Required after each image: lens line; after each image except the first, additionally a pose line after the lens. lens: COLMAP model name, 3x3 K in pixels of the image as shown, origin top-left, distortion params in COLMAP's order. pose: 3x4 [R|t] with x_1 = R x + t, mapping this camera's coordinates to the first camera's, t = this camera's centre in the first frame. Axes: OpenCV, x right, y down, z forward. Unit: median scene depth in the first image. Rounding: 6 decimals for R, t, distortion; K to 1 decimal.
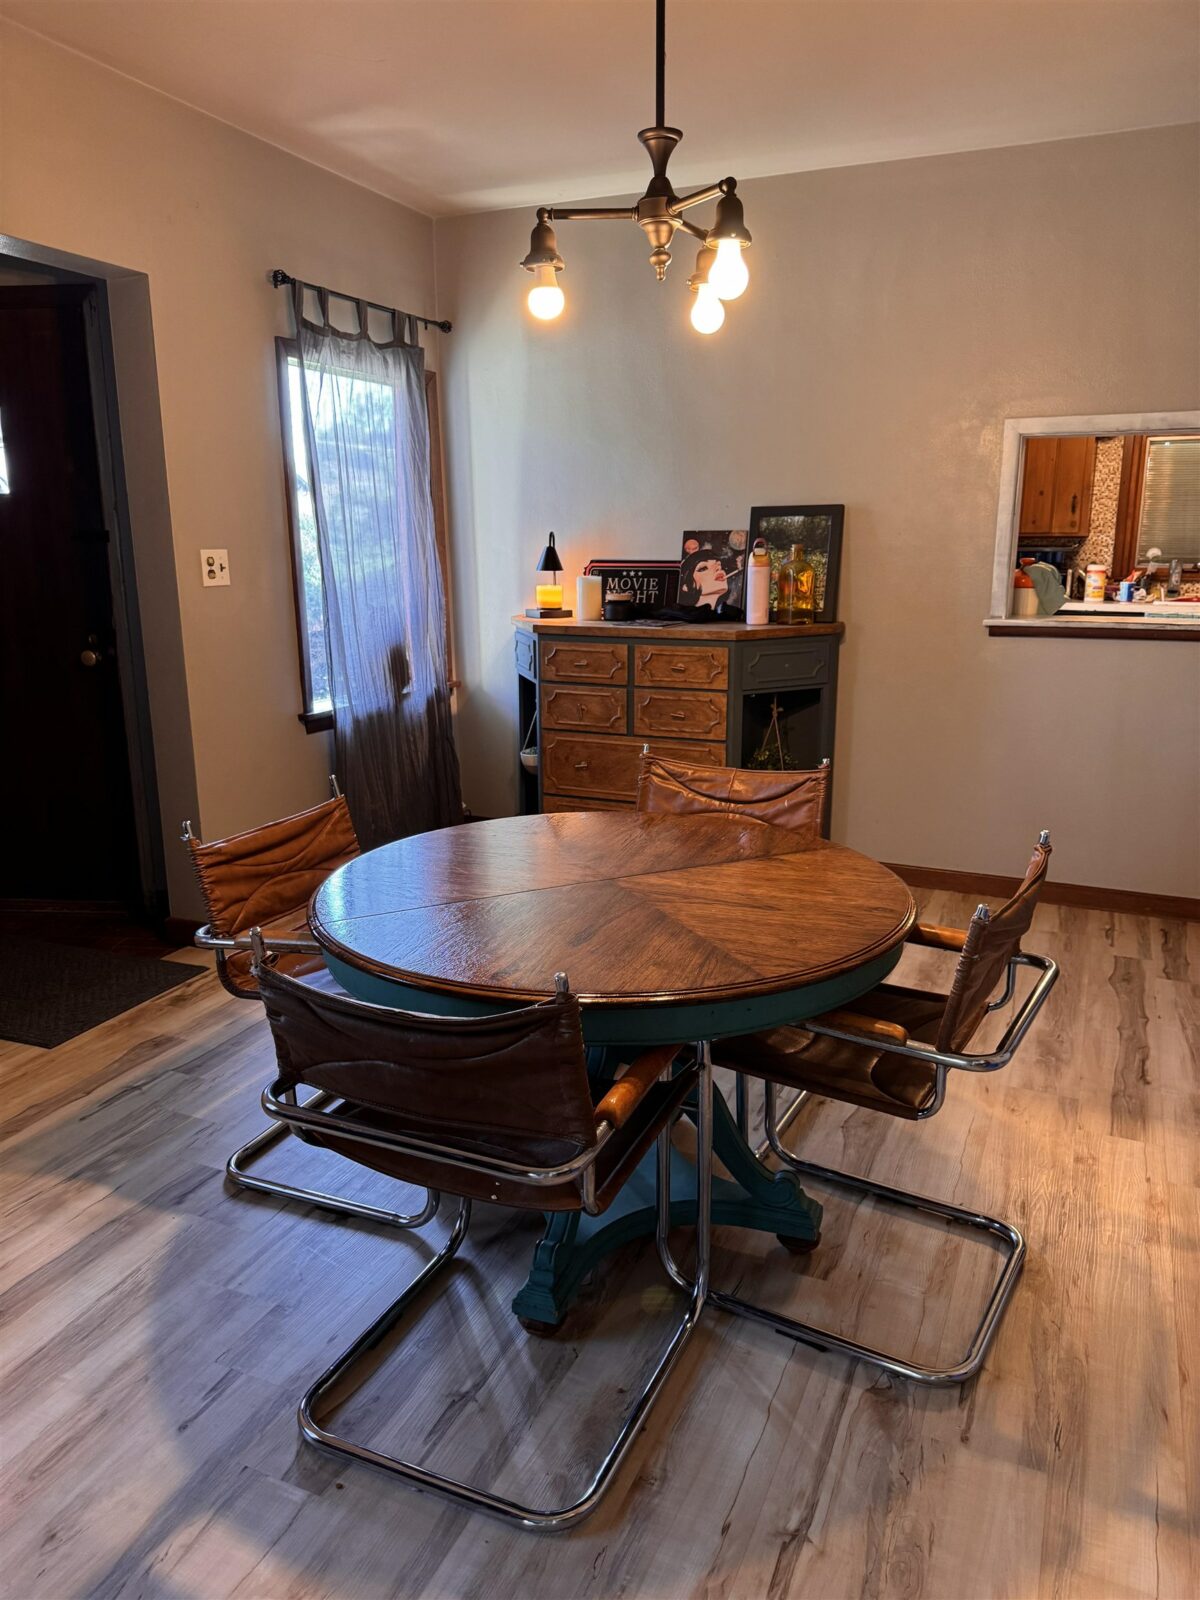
lens RADIAL K [[1109.2, 0, 613.2], [0, 1109.2, 807.0], [0, 0, 1]] dist [0.057408, -0.072203]
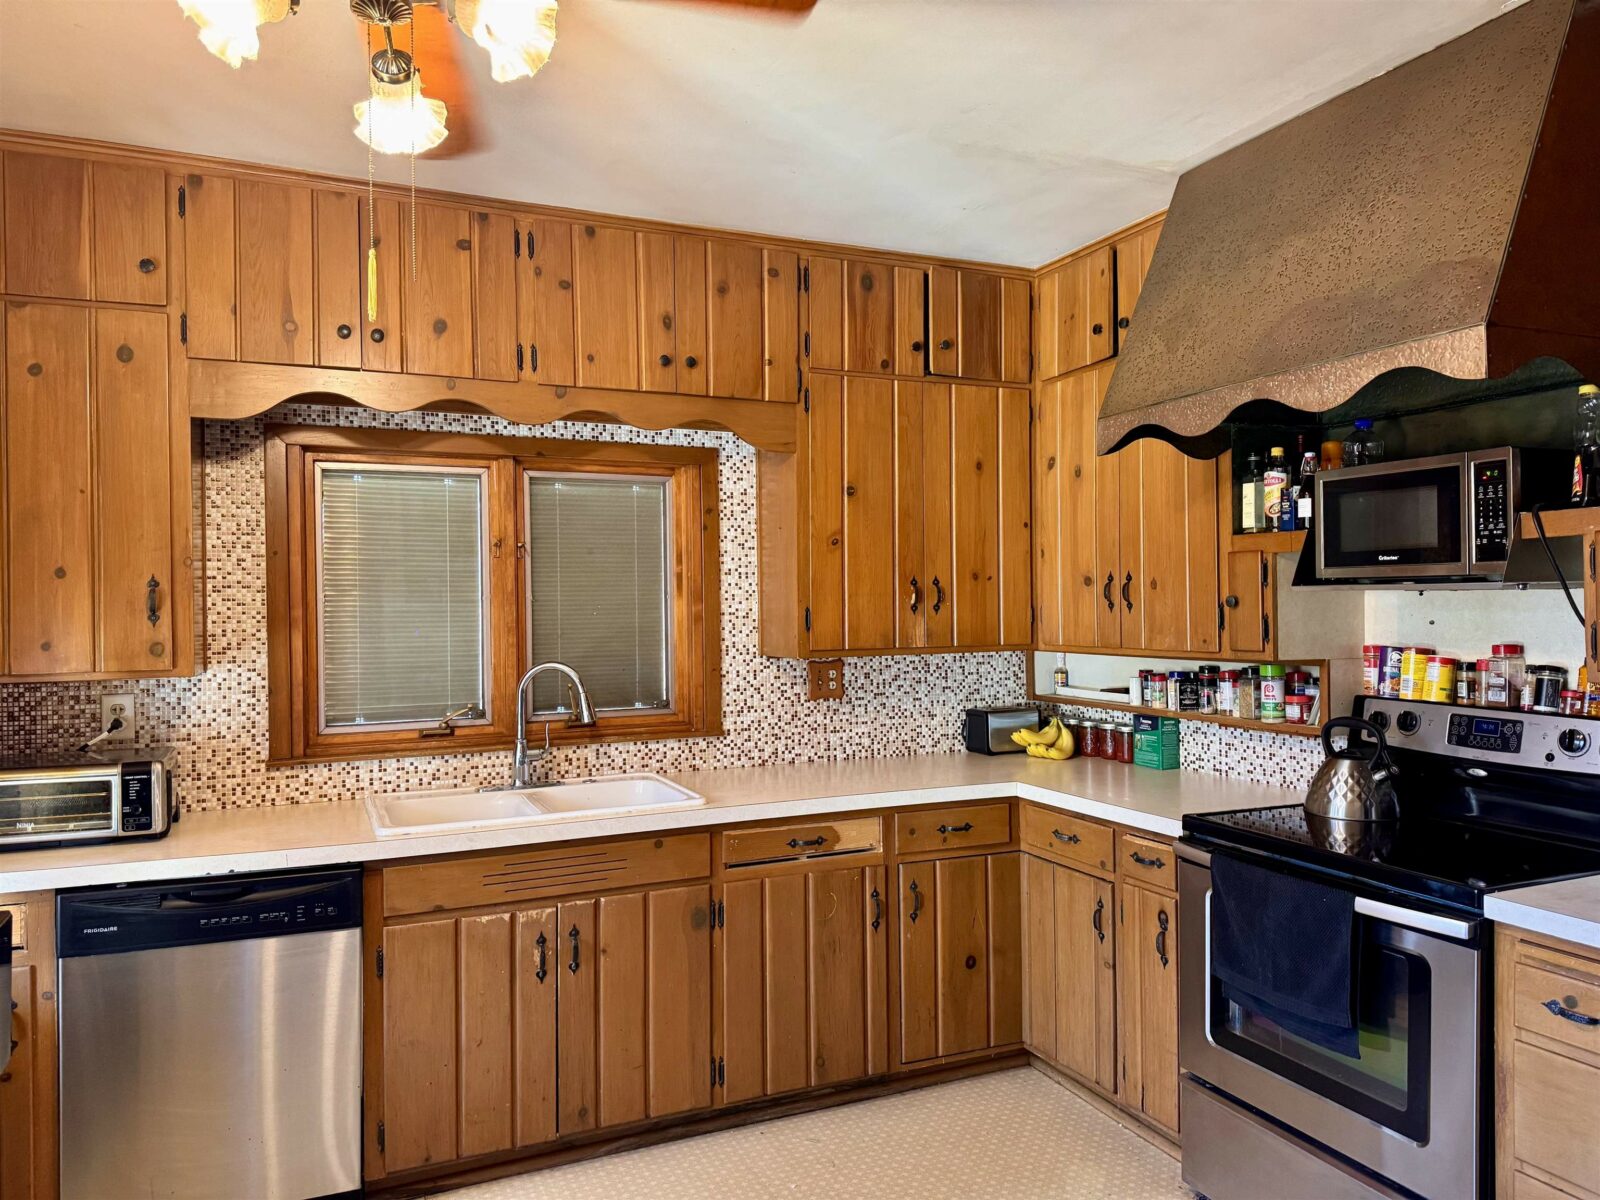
lens RADIAL K [[1109.2, 0, 776.2], [0, 1109.2, 610.4], [0, 0, 1]] dist [0.057408, -0.072203]
pose [[0.669550, -0.004323, 0.742755, 0.256192], [0.181944, 0.970473, -0.158364, -0.159396], [-0.720138, 0.241172, 0.650566, 0.567126]]
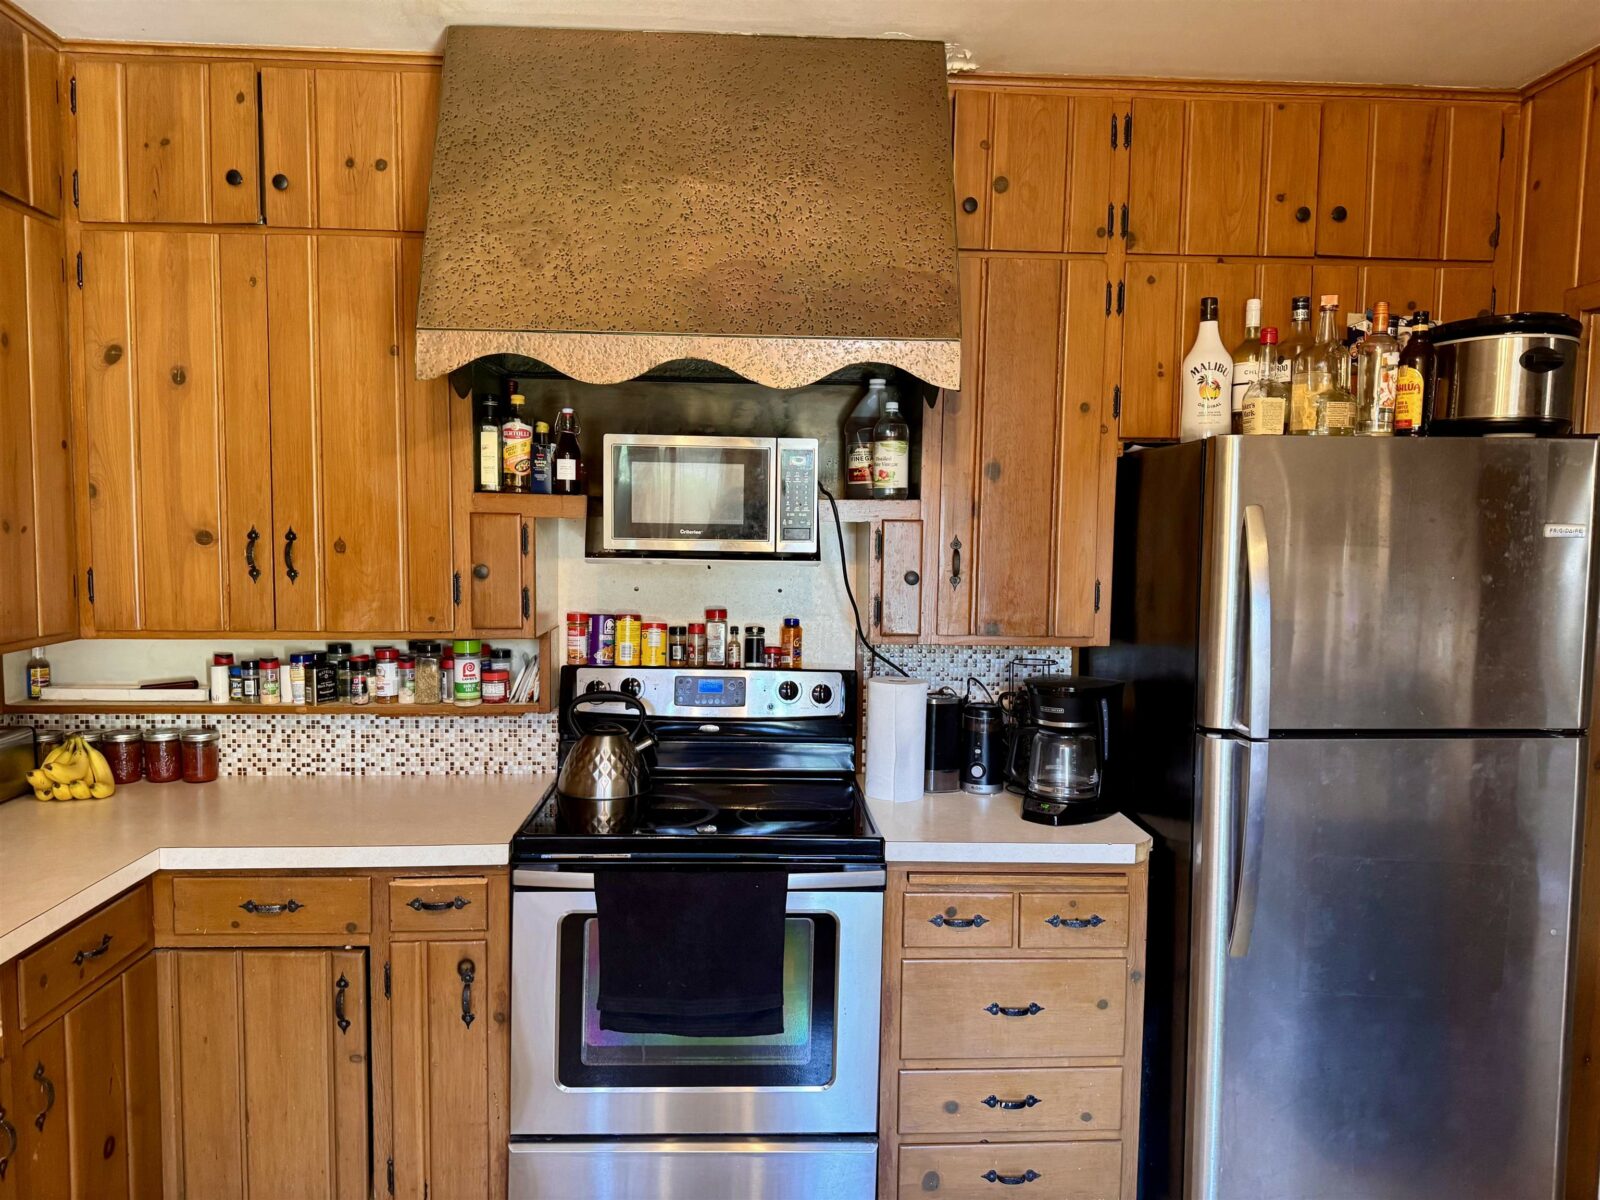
lens RADIAL K [[1109.2, 0, 804.2], [0, 1109.2, 603.7], [0, 0, 1]] dist [0.057408, -0.072203]
pose [[-0.471567, -0.062121, 0.879639, 0.319155], [0.200879, 0.963722, 0.175749, -0.226282], [-0.858646, 0.259579, -0.441981, 0.776484]]
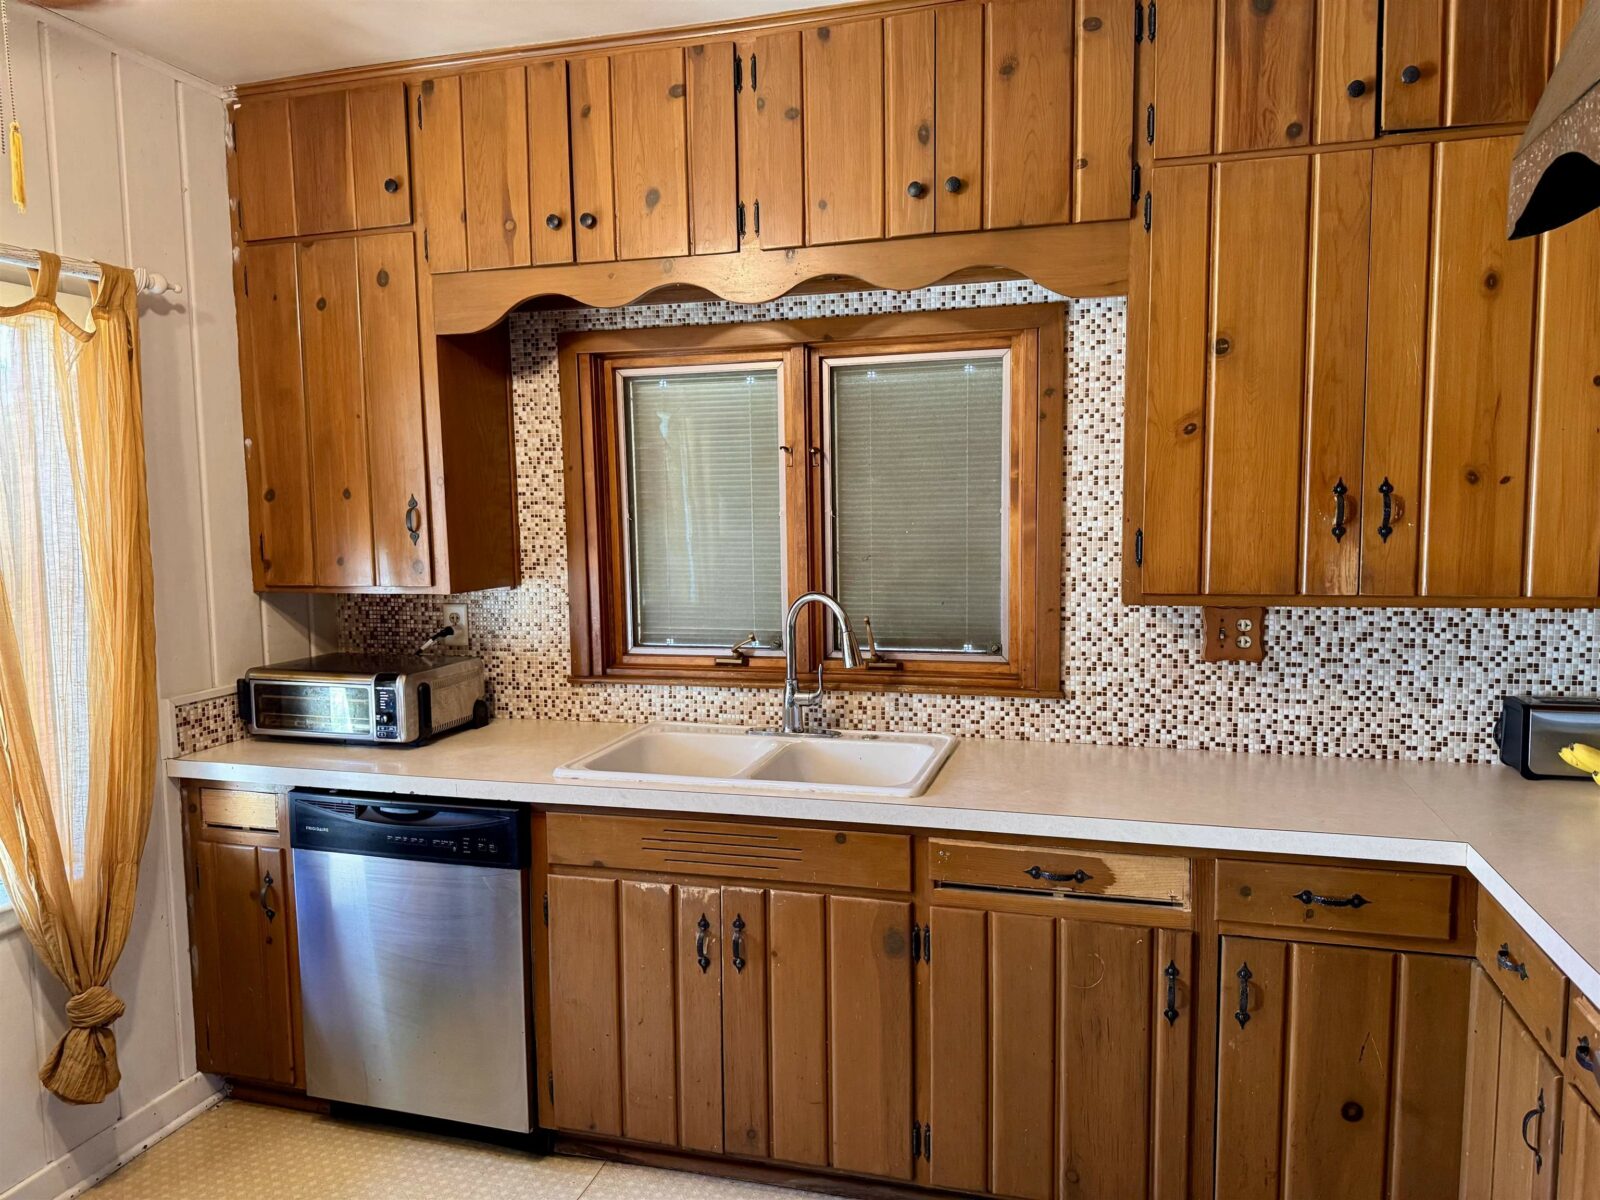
lens RADIAL K [[1109.2, 0, 746.2], [0, 1109.2, 613.8], [0, 0, 1]] dist [0.057408, -0.072203]
pose [[0.989786, -0.020255, 0.141112, 0.456493], [0.040195, 0.989345, -0.139928, -0.168510], [-0.136774, 0.144171, 0.980055, 0.568924]]
